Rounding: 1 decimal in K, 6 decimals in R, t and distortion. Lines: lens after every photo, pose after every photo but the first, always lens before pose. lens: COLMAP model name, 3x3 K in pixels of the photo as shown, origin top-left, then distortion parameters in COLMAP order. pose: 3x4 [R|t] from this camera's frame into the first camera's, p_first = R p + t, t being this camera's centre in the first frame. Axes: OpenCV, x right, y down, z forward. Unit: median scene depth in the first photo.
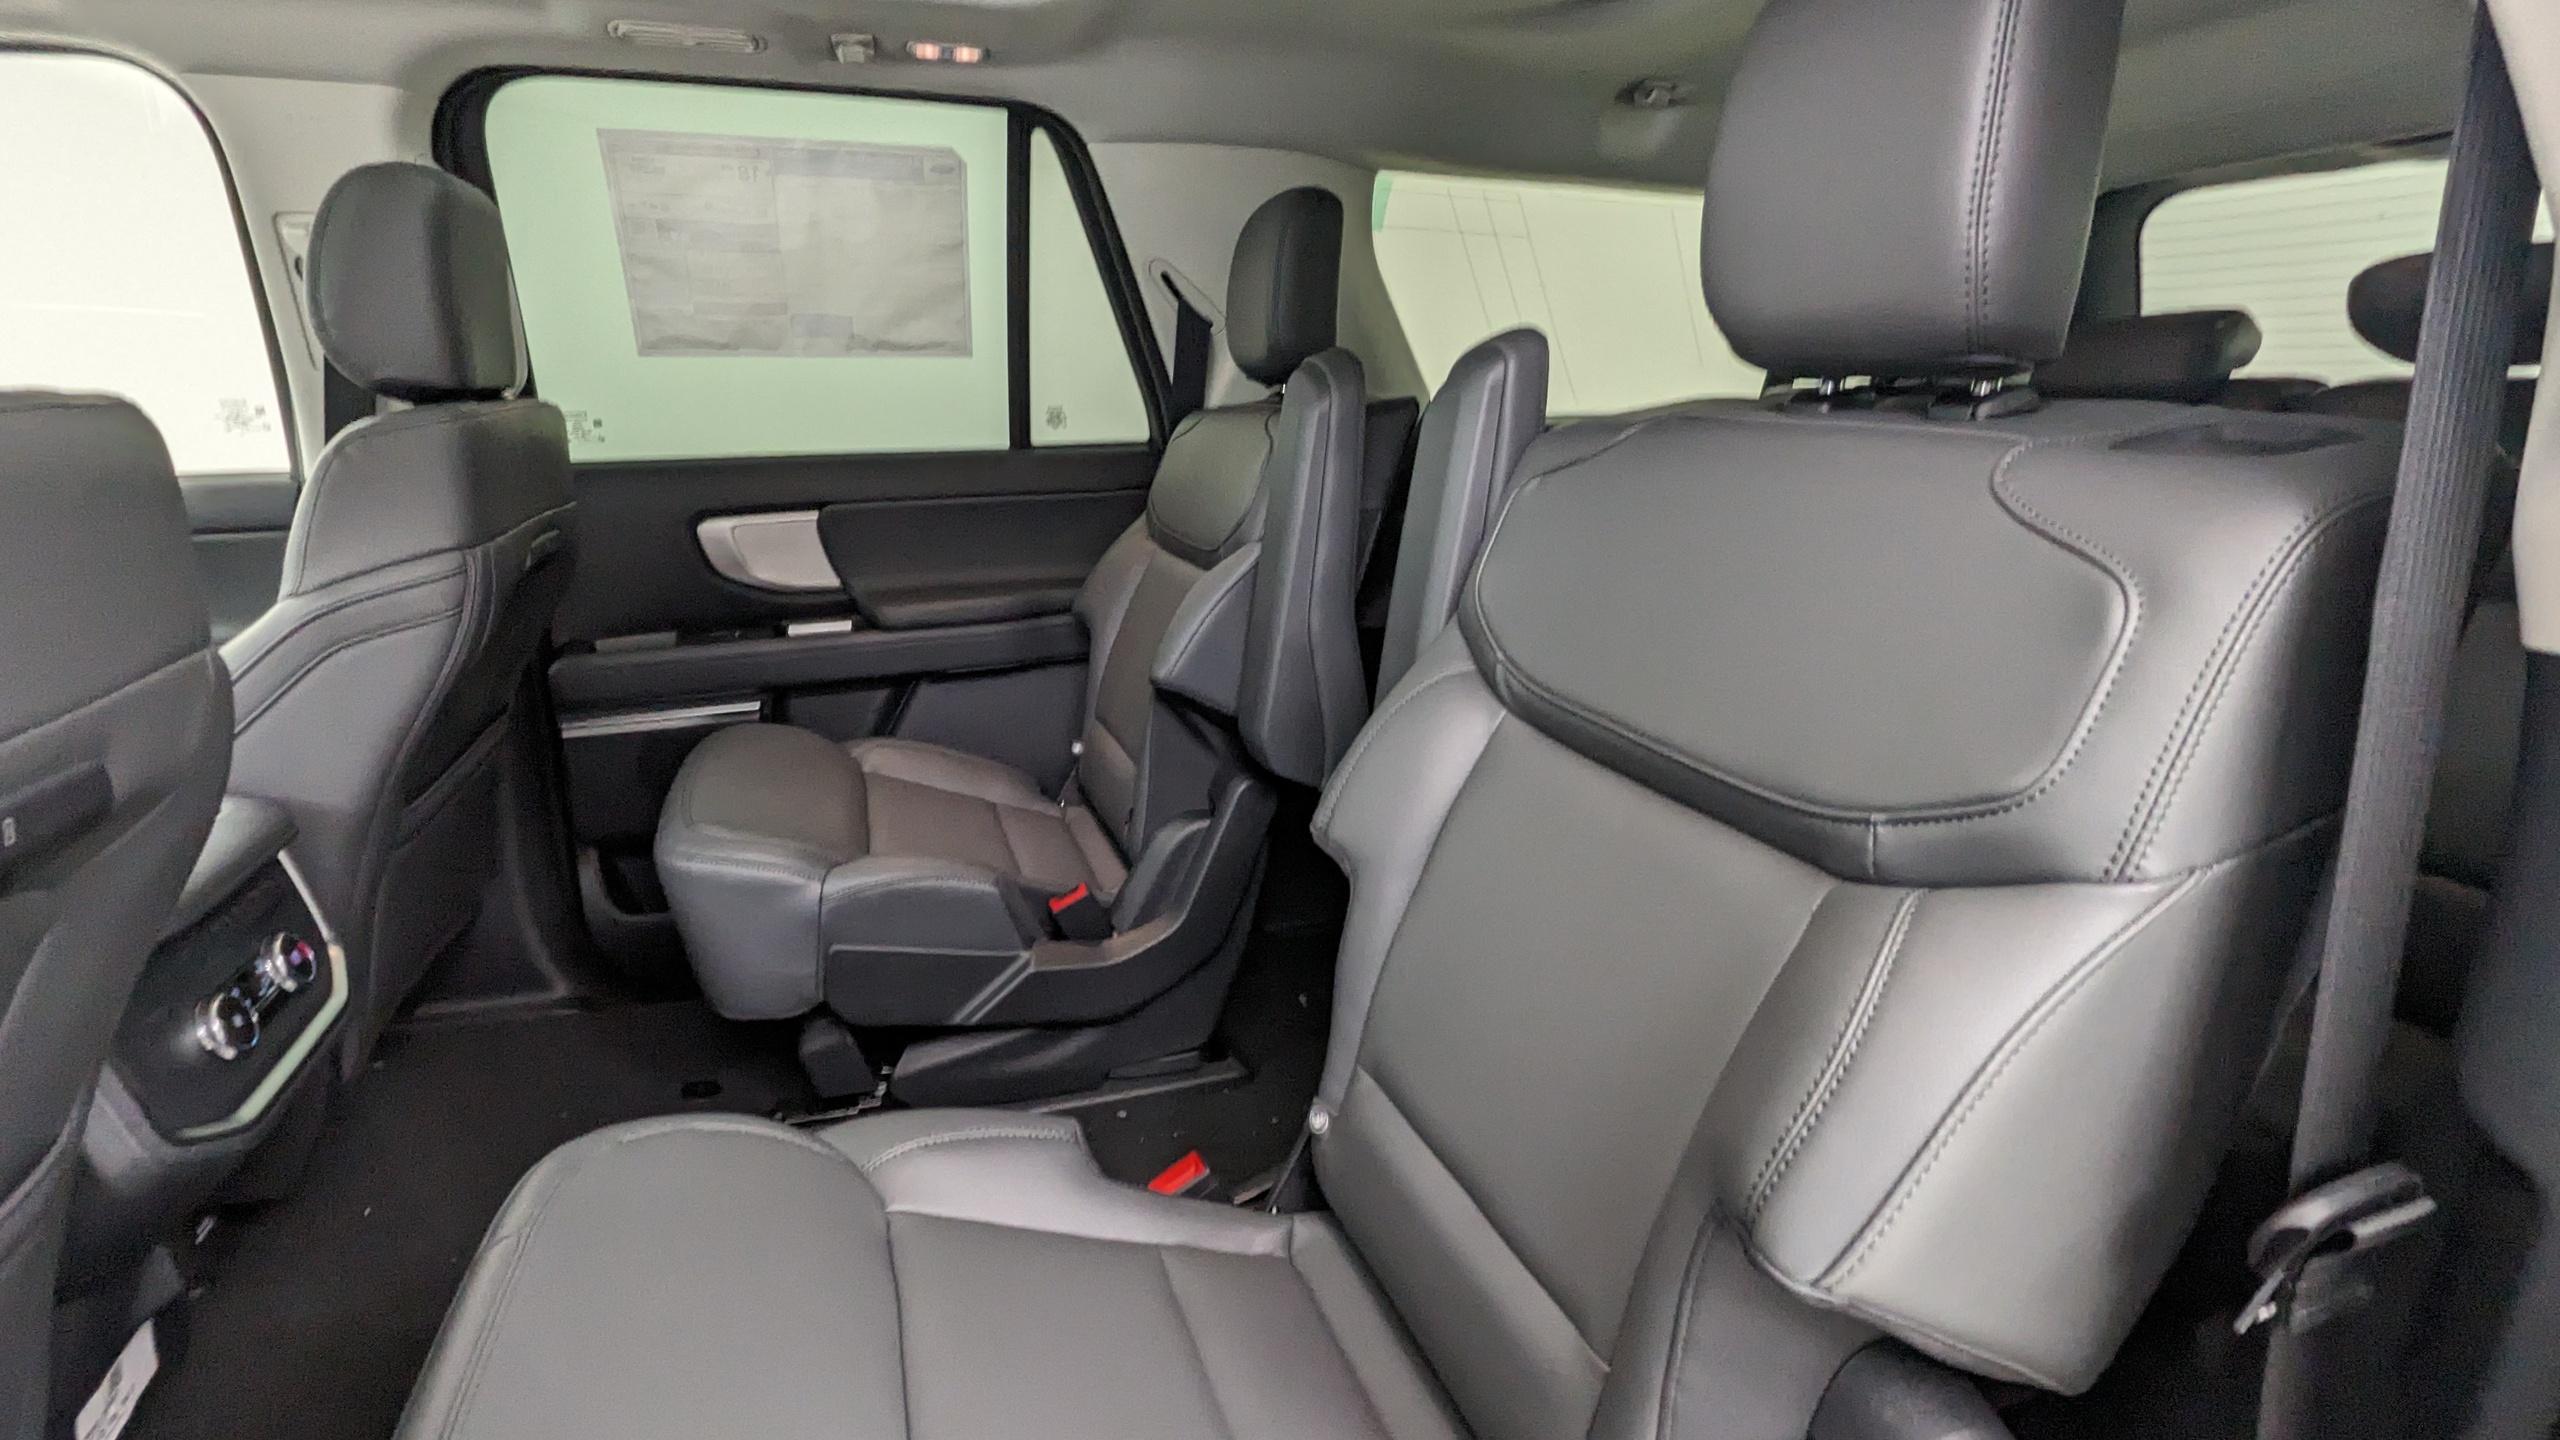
lens RADIAL K [[1234.4, 0, 1285.6], [0, 1234.4, 724.4], [0, 0, 1]] dist [0.000762, 0.000440]
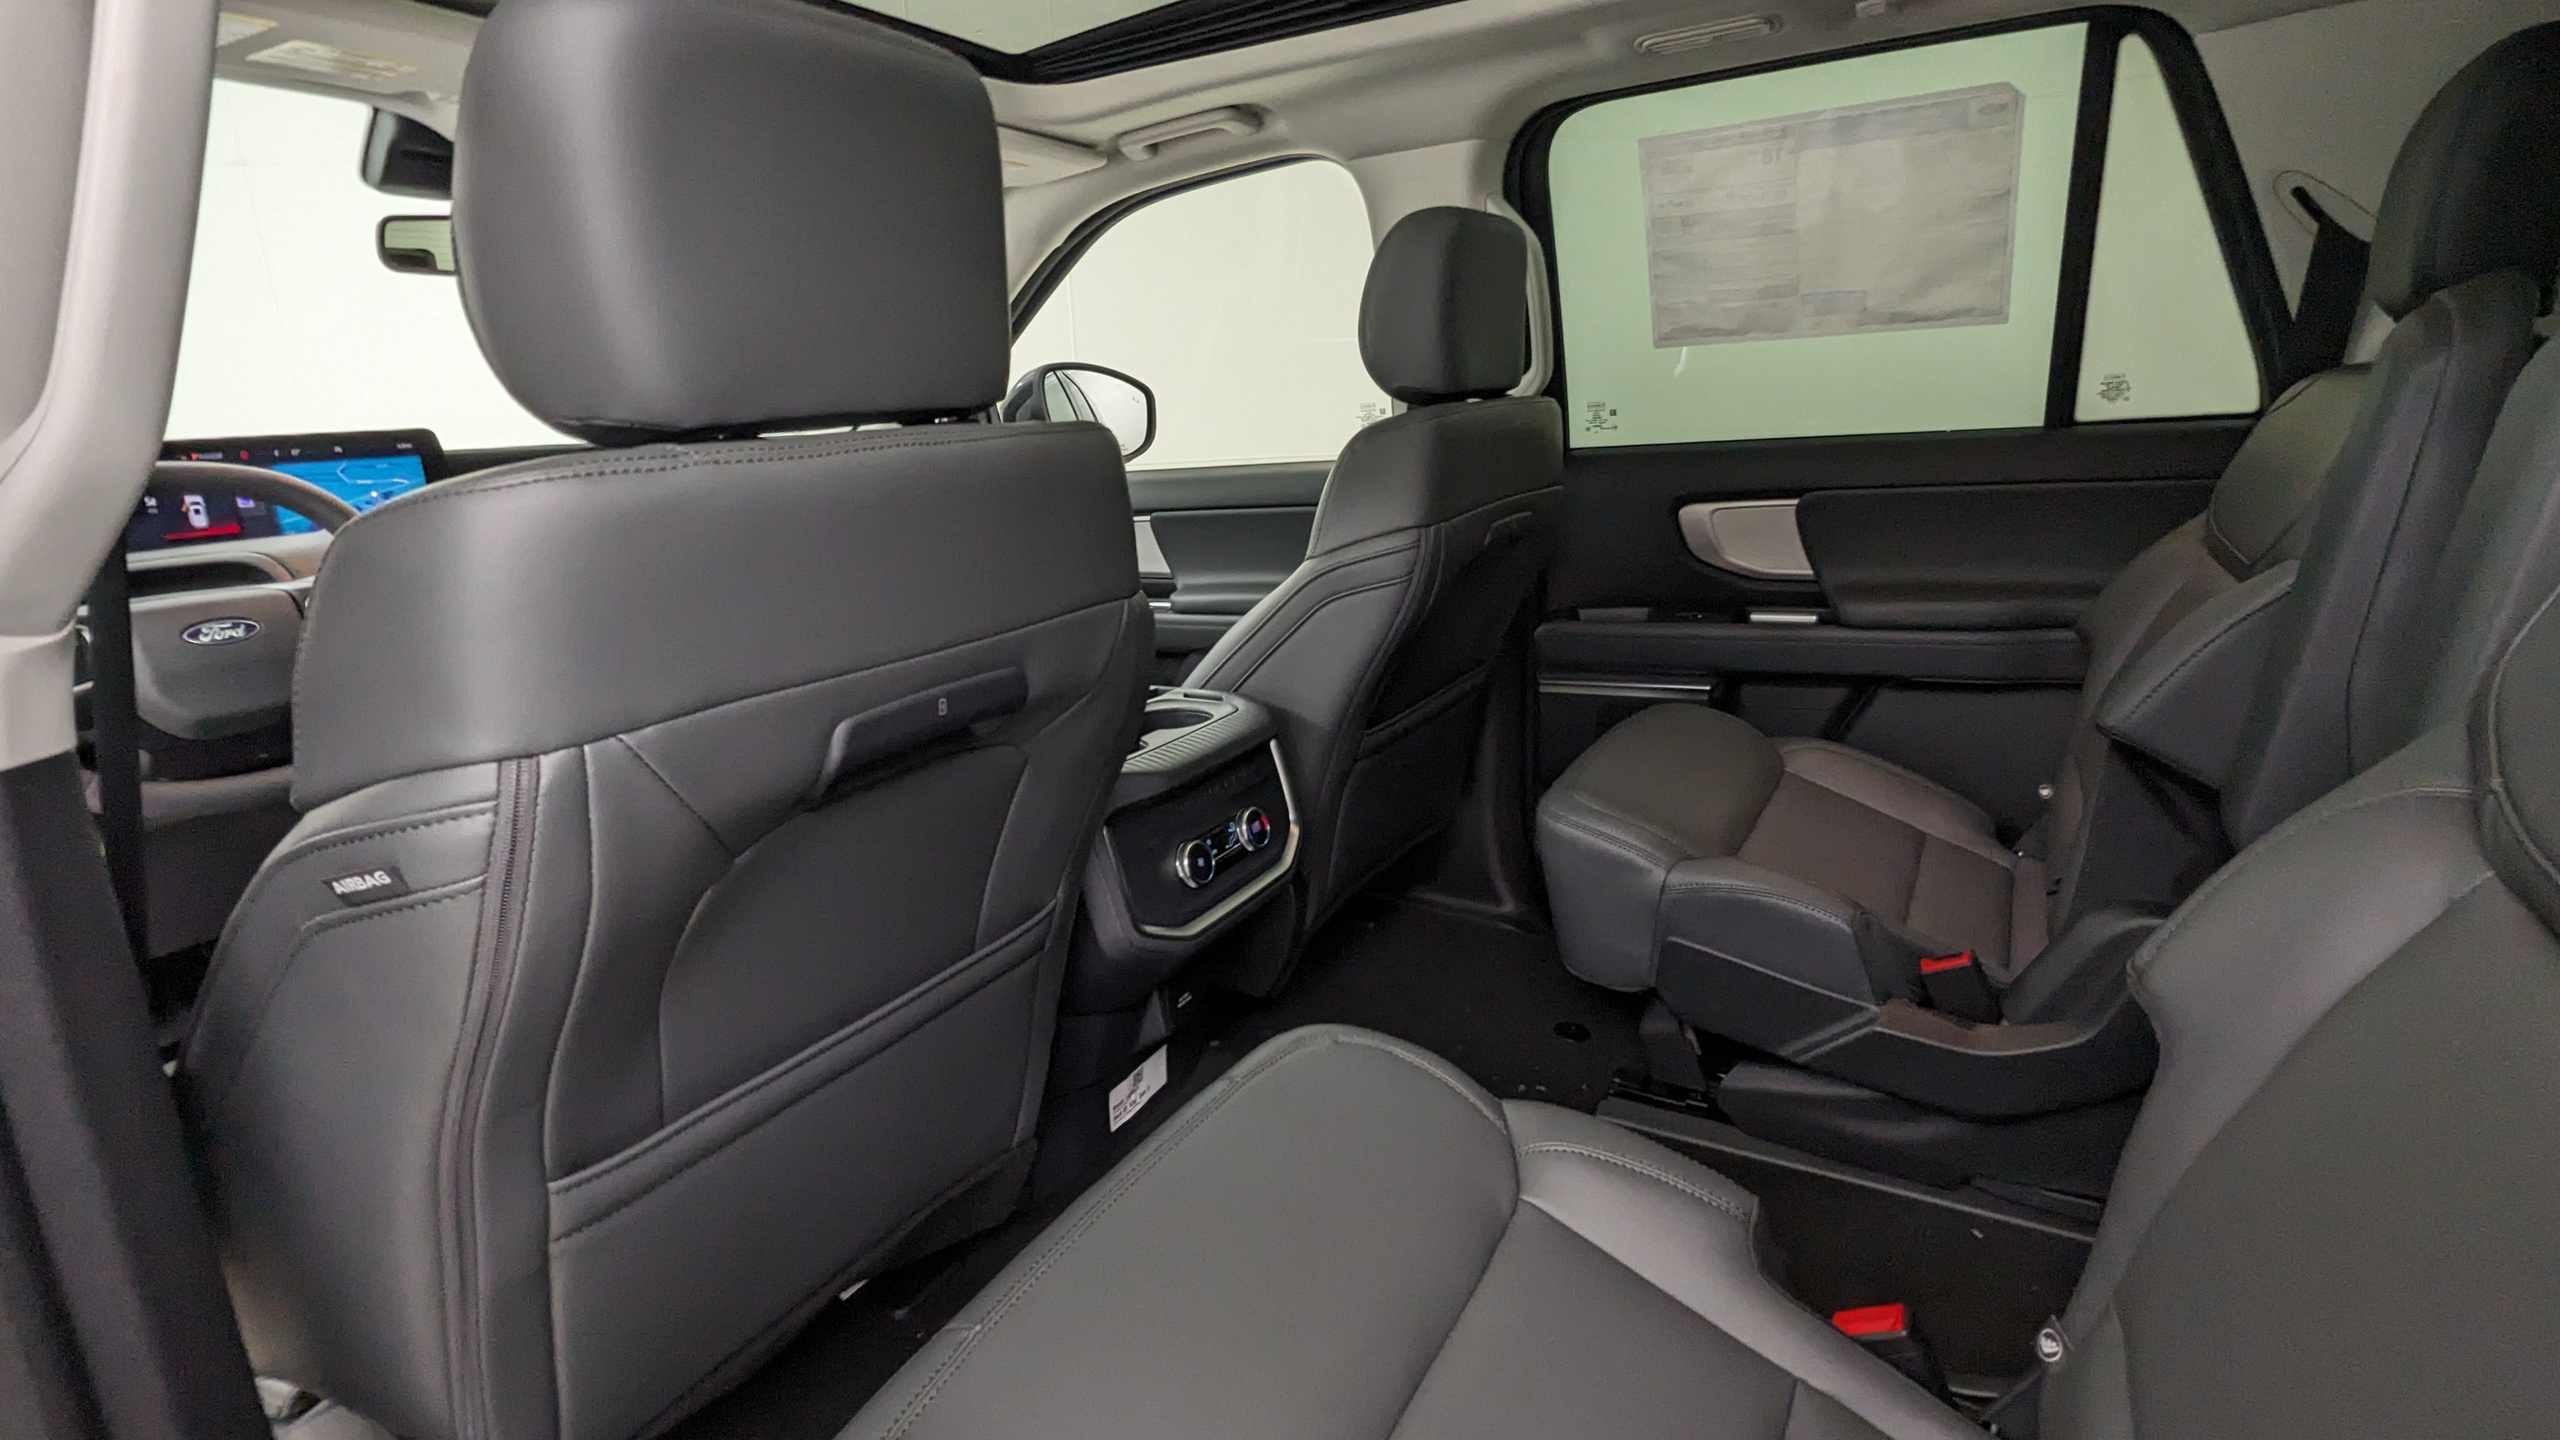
lens RADIAL K [[1234.4, 0, 1285.6], [0, 1234.4, 724.4], [0, 0, 1]] dist [0.000762, 0.000440]
pose [[0.650601, 0.160724, -0.742217, 0.121243], [-0.145399, 0.985630, 0.085983, -0.025457], [0.745371, 0.051977, 0.664621, 0.076356]]
